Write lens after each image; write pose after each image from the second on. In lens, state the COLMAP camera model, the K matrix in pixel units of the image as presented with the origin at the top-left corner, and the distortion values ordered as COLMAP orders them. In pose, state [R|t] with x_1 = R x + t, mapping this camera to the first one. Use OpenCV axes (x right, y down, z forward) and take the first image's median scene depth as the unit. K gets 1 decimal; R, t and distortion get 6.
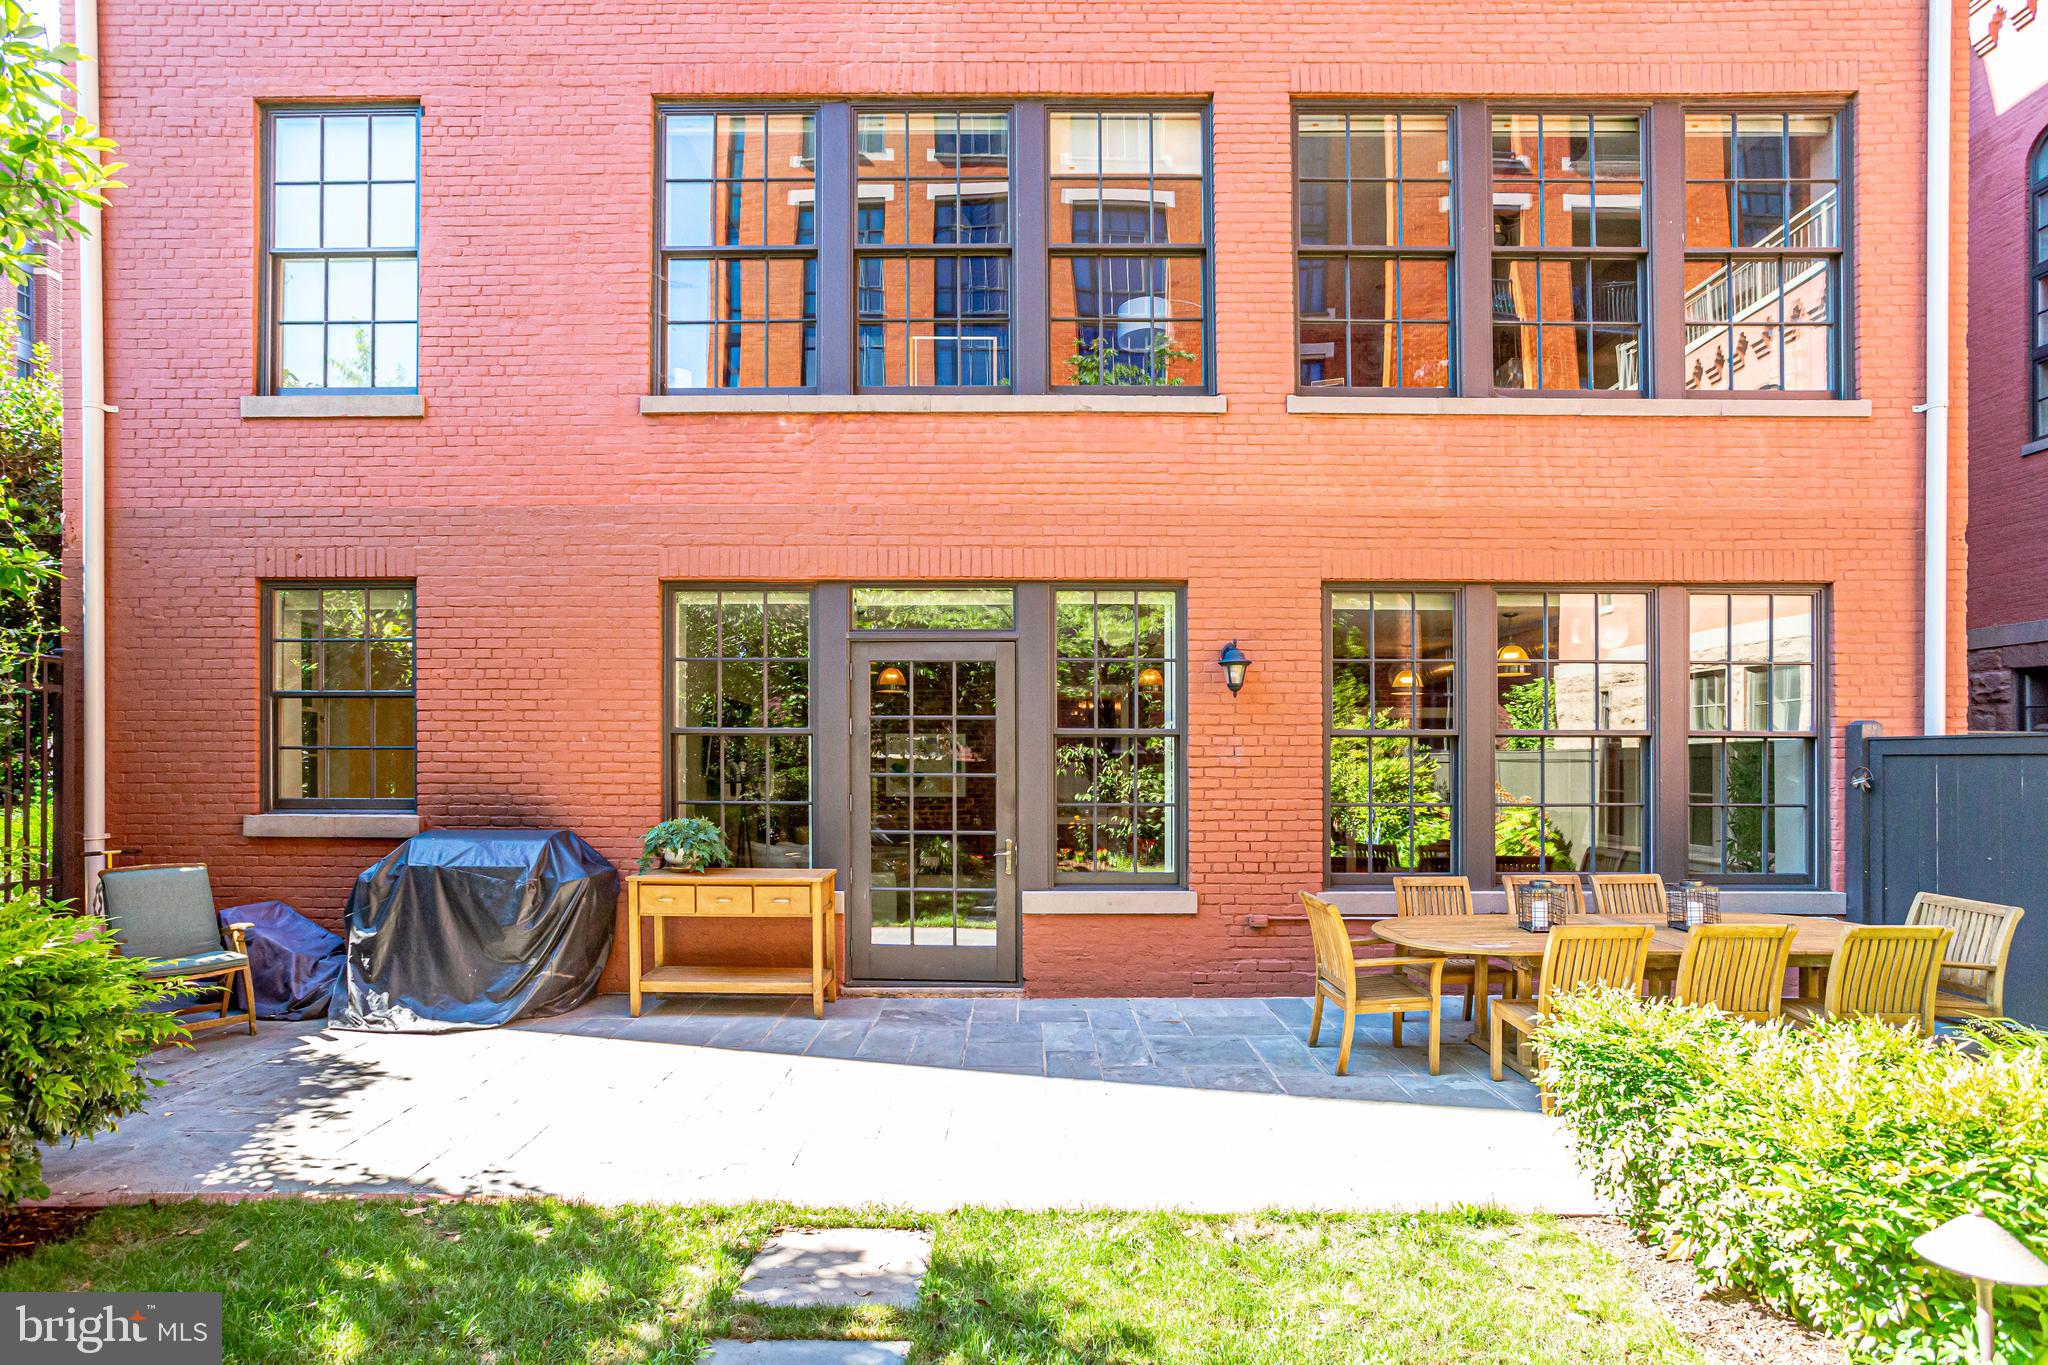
lens RADIAL K [[1019.4, 0, 1000.8], [0, 1019.4, 756.1], [0, 0, 1]] dist [-0.045591, 0.028120]
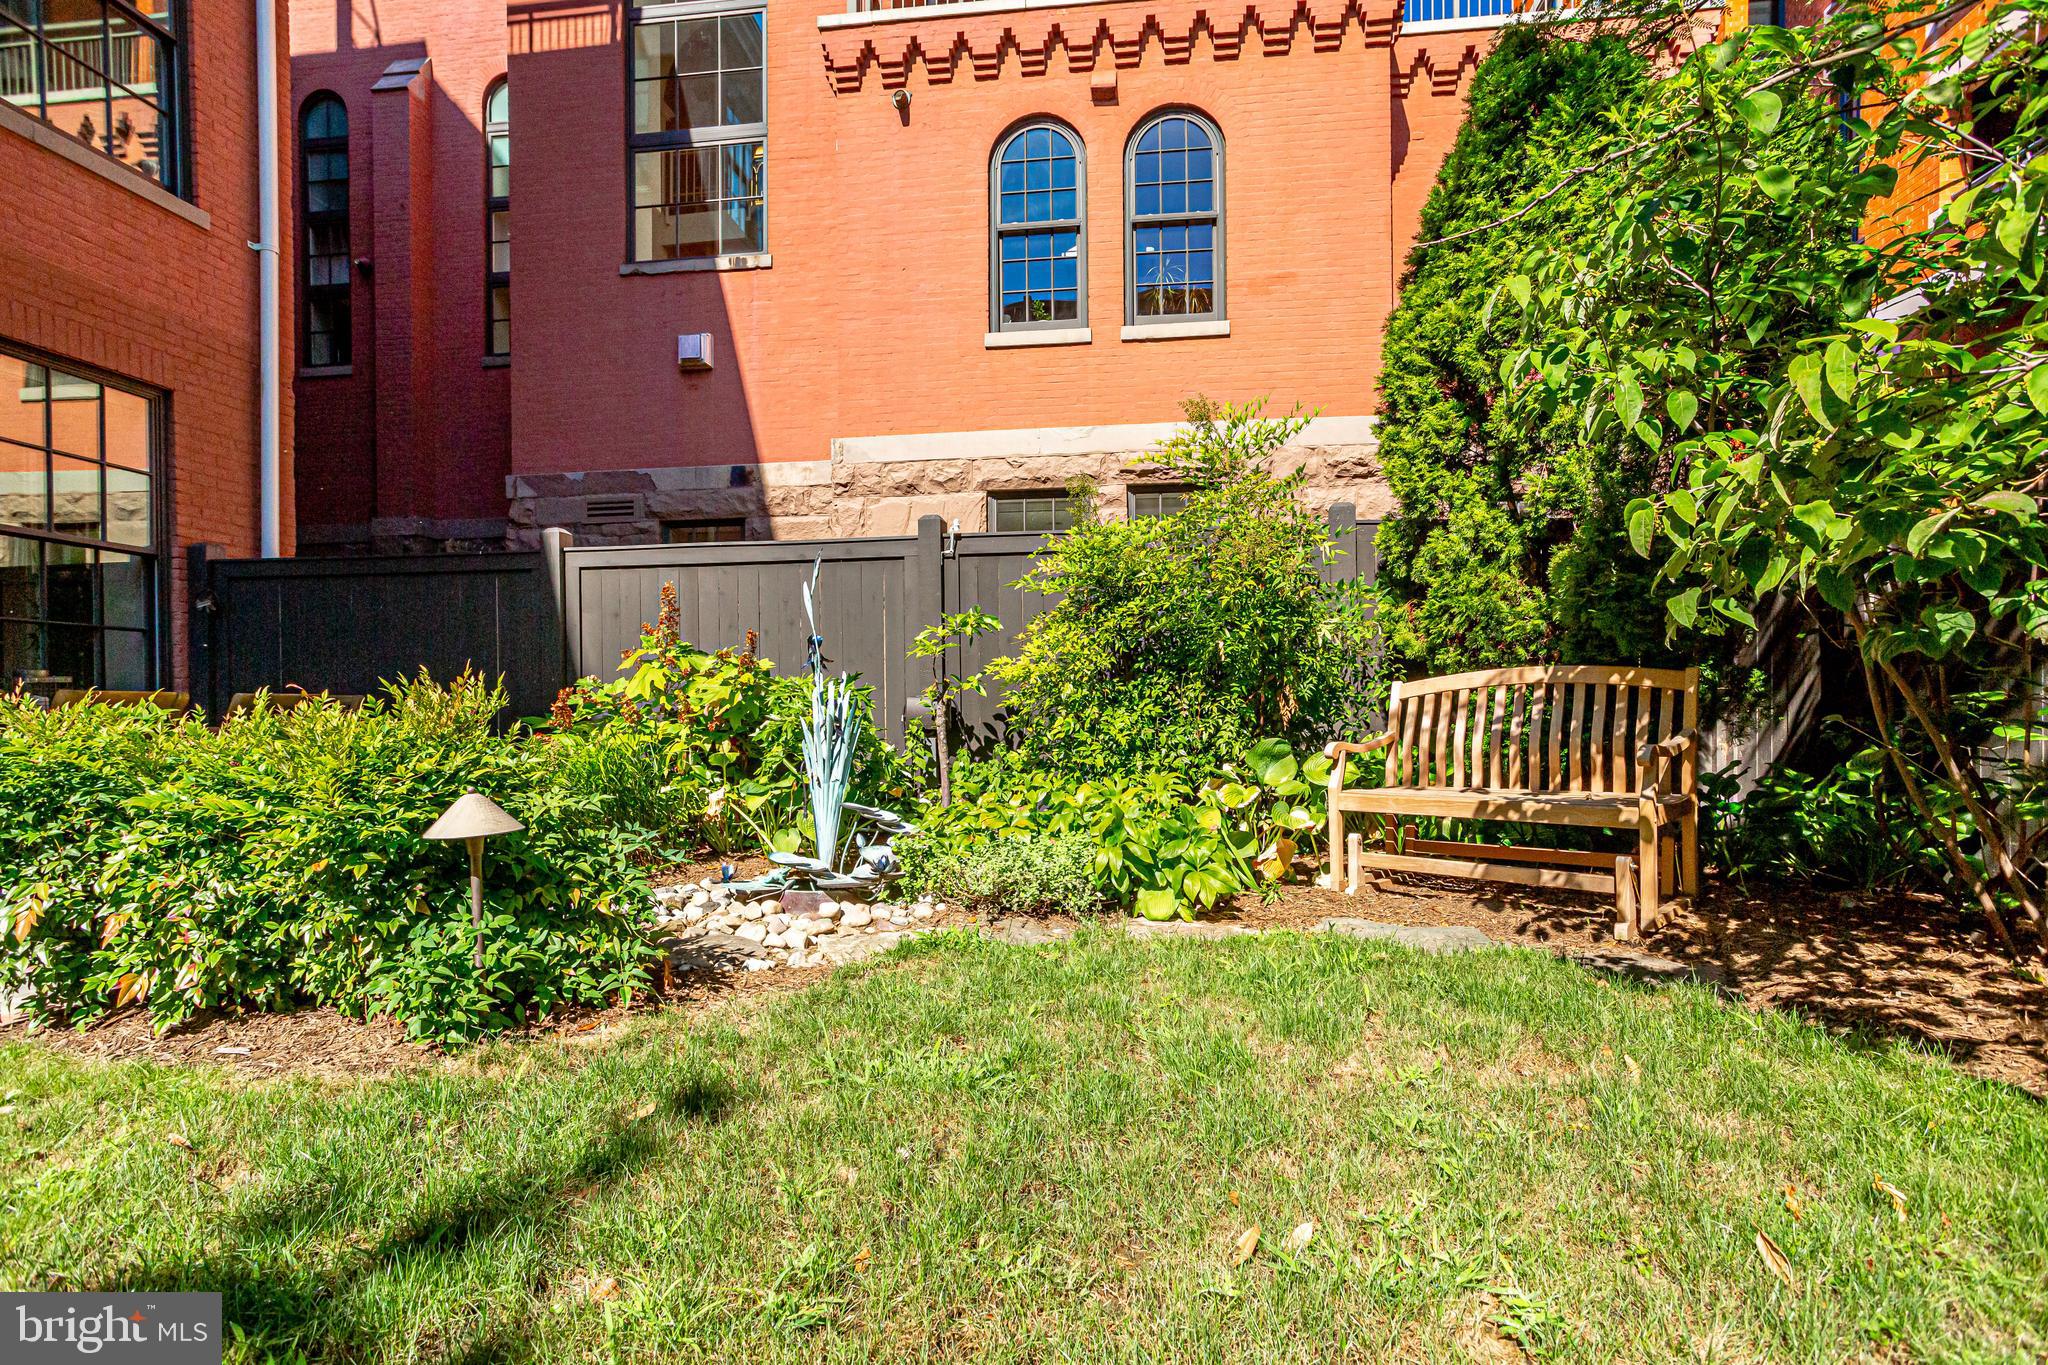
lens RADIAL K [[1019.4, 0, 1044.0], [0, 1019.4, 721.4], [0, 0, 1]] dist [-0.045591, 0.028120]
pose [[0.109100, -0.013751, 0.993936, -0.011290], [-0.000258, 0.999904, 0.013862, 0.121573], [-0.994031, -0.001769, 0.109086, 0.090251]]
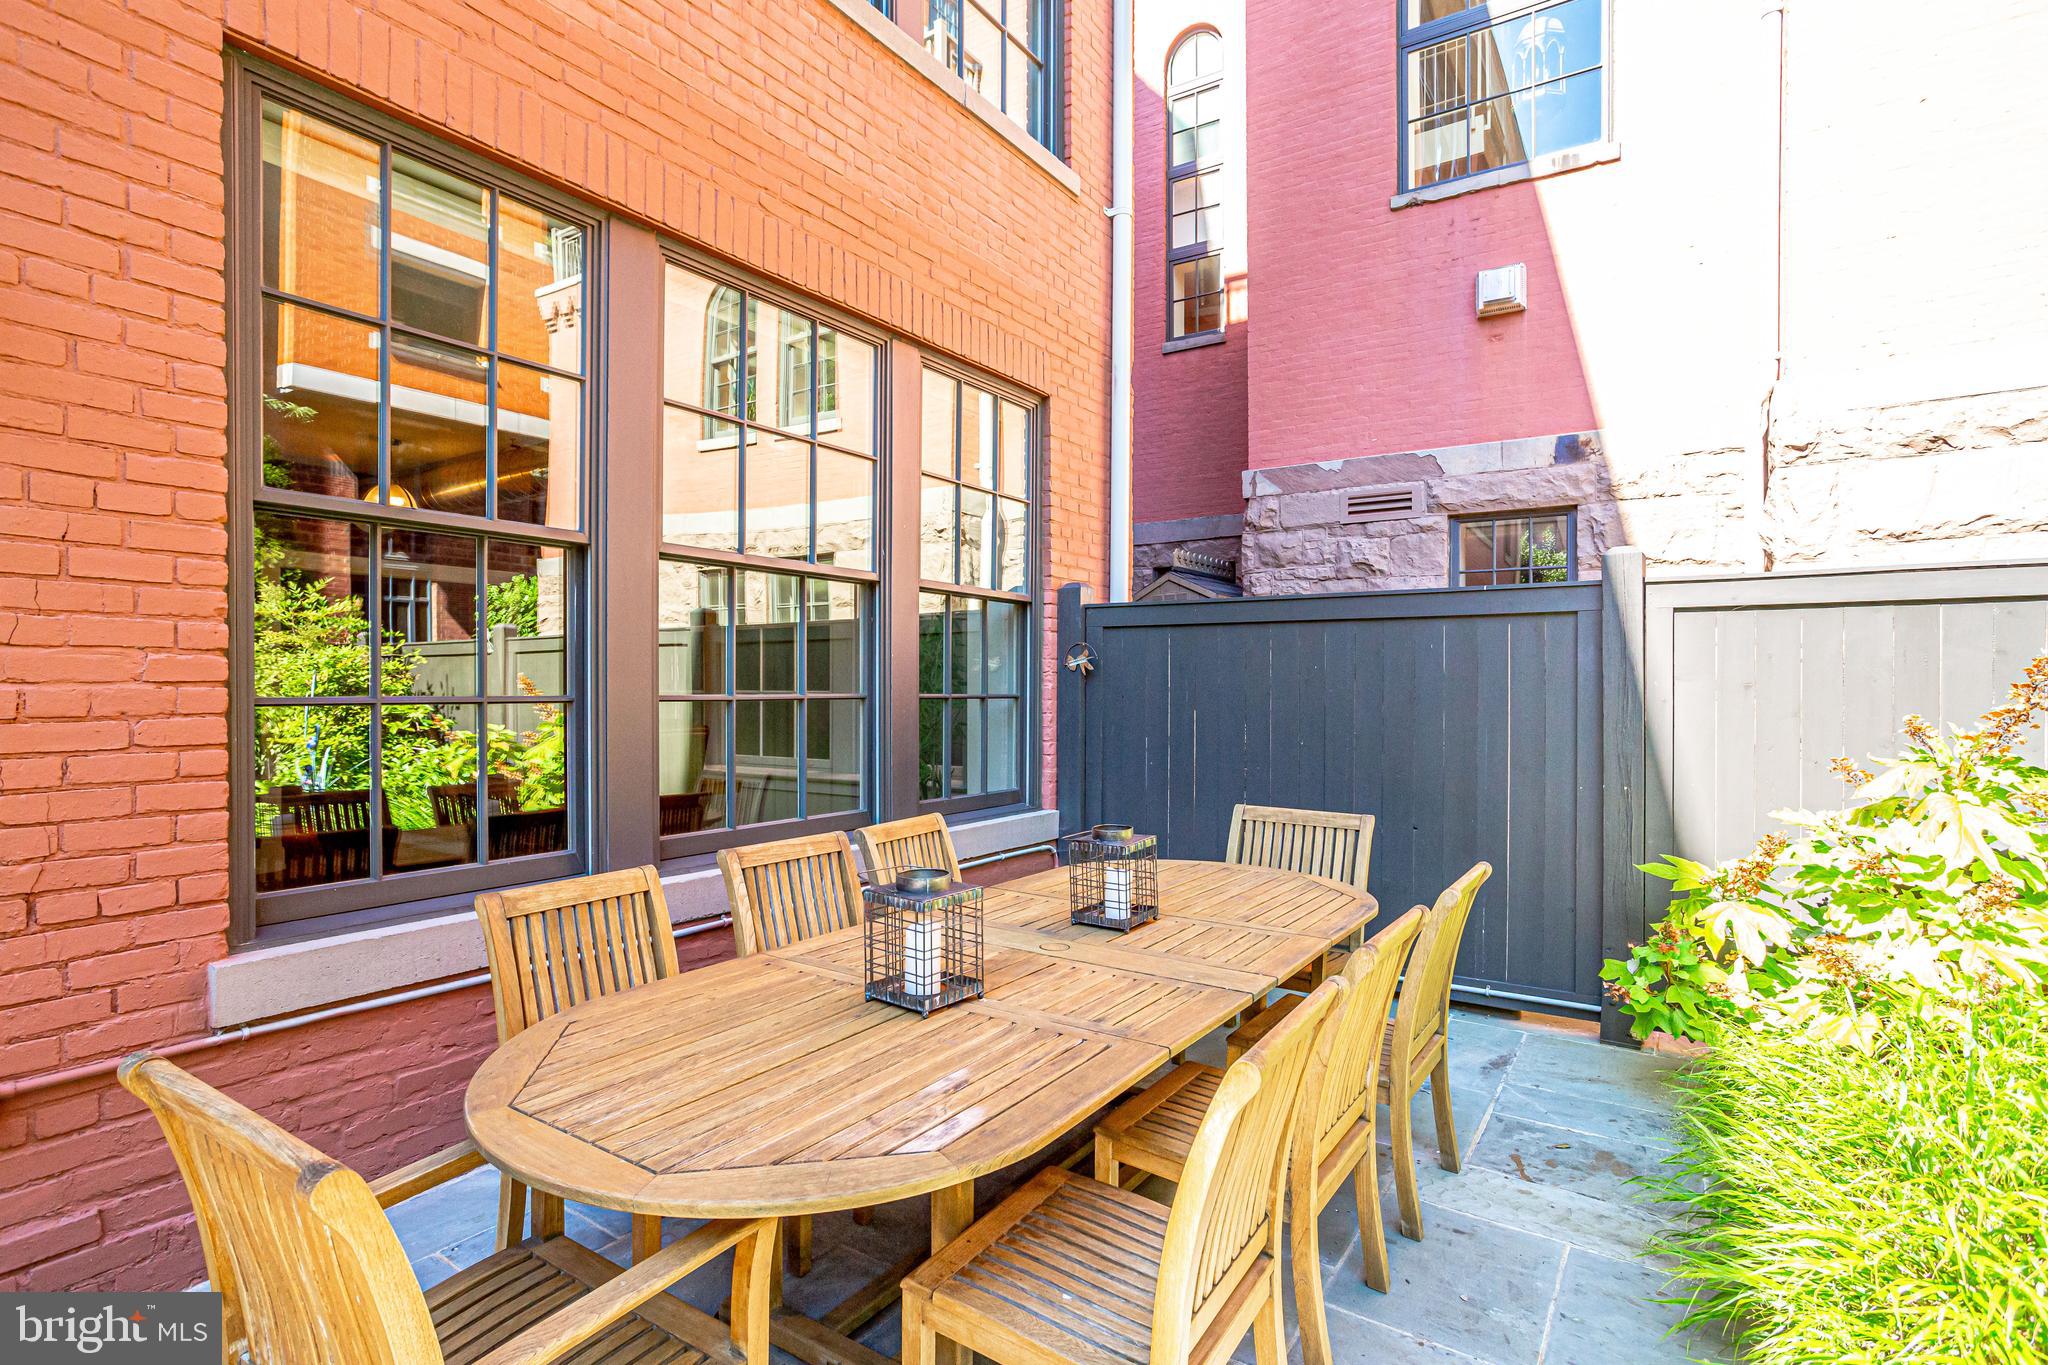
lens RADIAL K [[1019.4, 0, 1027.2], [0, 1019.4, 691.0], [0, 0, 1]] dist [-0.045591, 0.028120]
pose [[0.541613, -0.003762, 0.840619, 0.182707], [-0.008636, 0.999912, 0.010040, 0.039255], [-0.840583, -0.012698, 0.541533, 0.600742]]
